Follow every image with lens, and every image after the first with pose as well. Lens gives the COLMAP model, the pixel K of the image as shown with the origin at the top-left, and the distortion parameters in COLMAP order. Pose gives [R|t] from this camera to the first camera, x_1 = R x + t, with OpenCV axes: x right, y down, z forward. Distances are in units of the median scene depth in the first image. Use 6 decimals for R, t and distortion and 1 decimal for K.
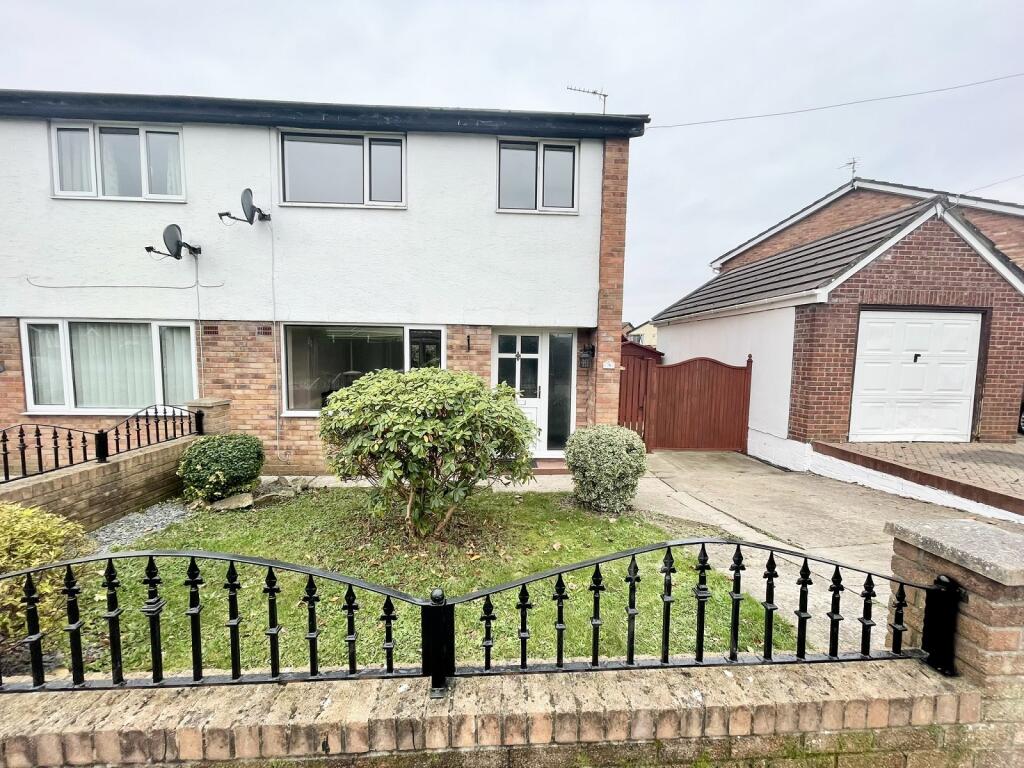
lens RADIAL K [[410.9, 0, 511.0], [0, 410.9, 386.5], [0, 0, 1]] dist [-0.003827, 0.000419]
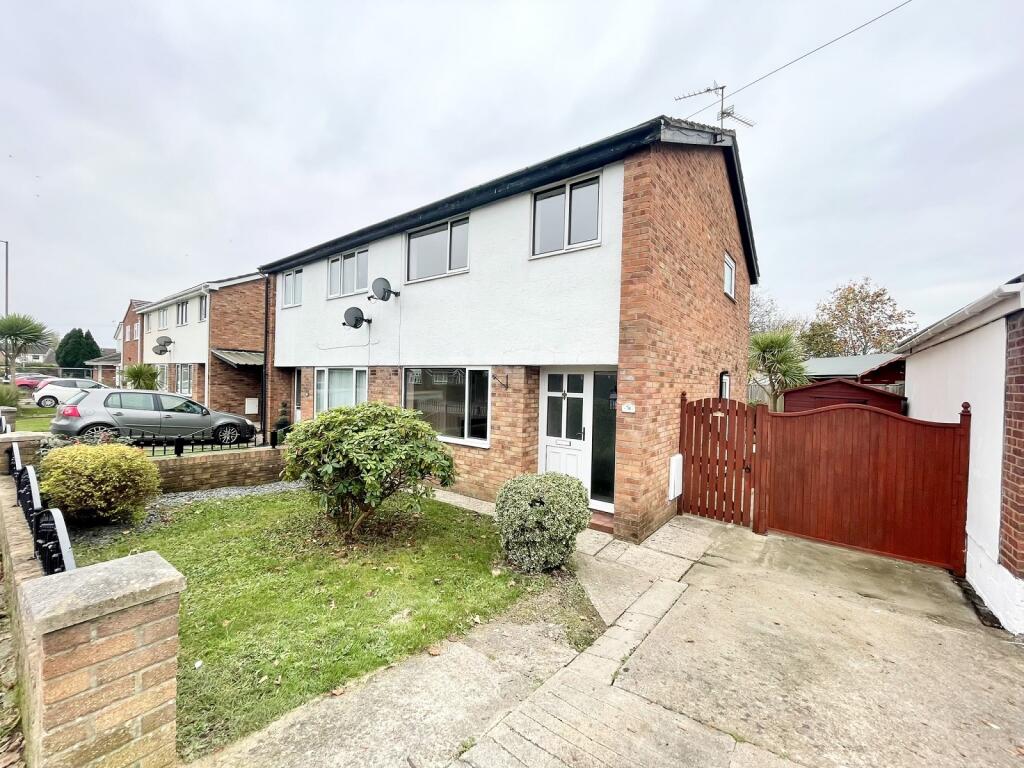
lens RADIAL K [[410.9, 0, 511.8], [0, 410.9, 384.5], [0, 0, 1]] dist [-0.003827, 0.000419]
pose [[0.755725, 0.009262, -0.654823, 0.623031], [-0.067564, 0.995667, -0.063892, -0.030873], [0.651394, 0.092527, 0.753076, 0.196920]]
